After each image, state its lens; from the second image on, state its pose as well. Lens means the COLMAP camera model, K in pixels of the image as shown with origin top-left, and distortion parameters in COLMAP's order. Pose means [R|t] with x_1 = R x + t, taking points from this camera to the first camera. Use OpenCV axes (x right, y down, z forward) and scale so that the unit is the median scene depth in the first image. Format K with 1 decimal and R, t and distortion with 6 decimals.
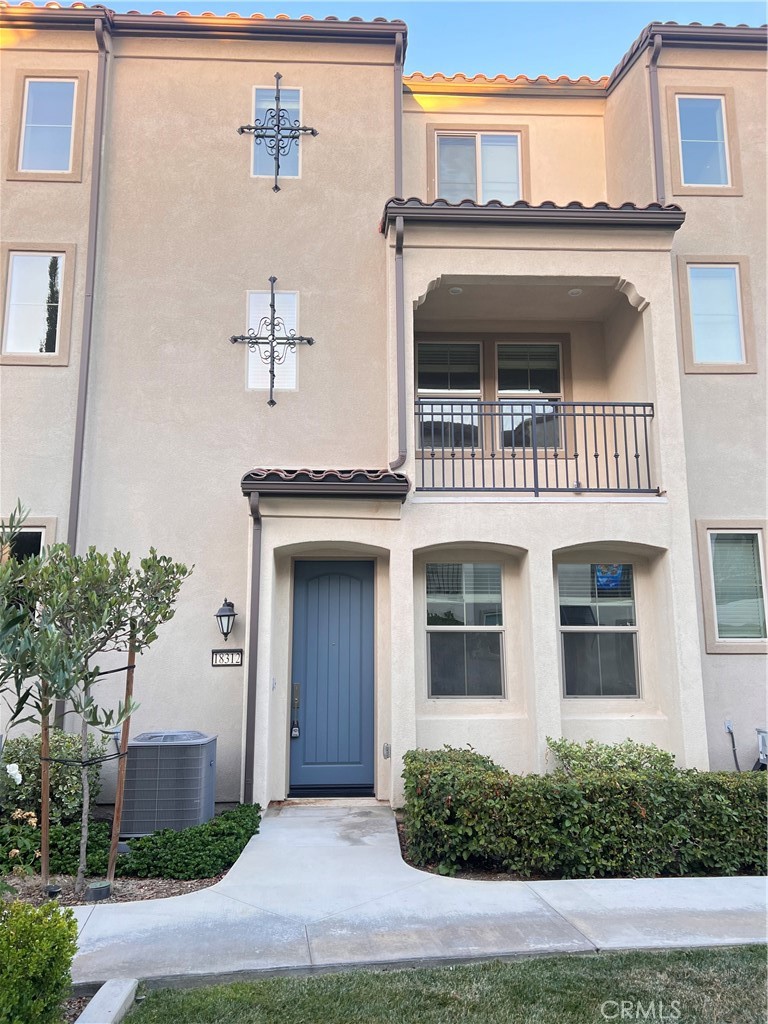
lens RADIAL K [[765.5, 0, 382.5], [0, 765.5, 507.9], [0, 0, 1]] dist [0.037960, 0.001111]
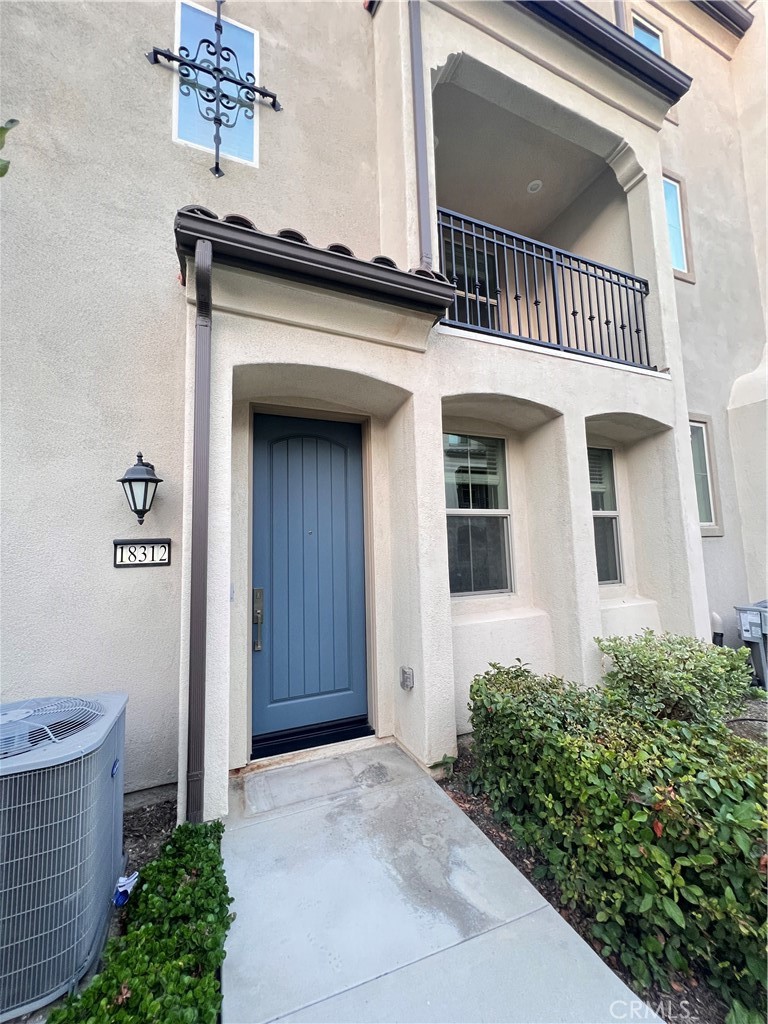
lens RADIAL K [[411.0, 0, 384.9], [0, 411.0, 511.8], [0, 0, 1]] dist [-0.004548, -0.000273]
pose [[0.938638, 0.010390, 0.344748, -0.135712], [-0.035549, 0.997137, 0.066737, 0.135032], [-0.343068, -0.074897, 0.936320, 0.636272]]
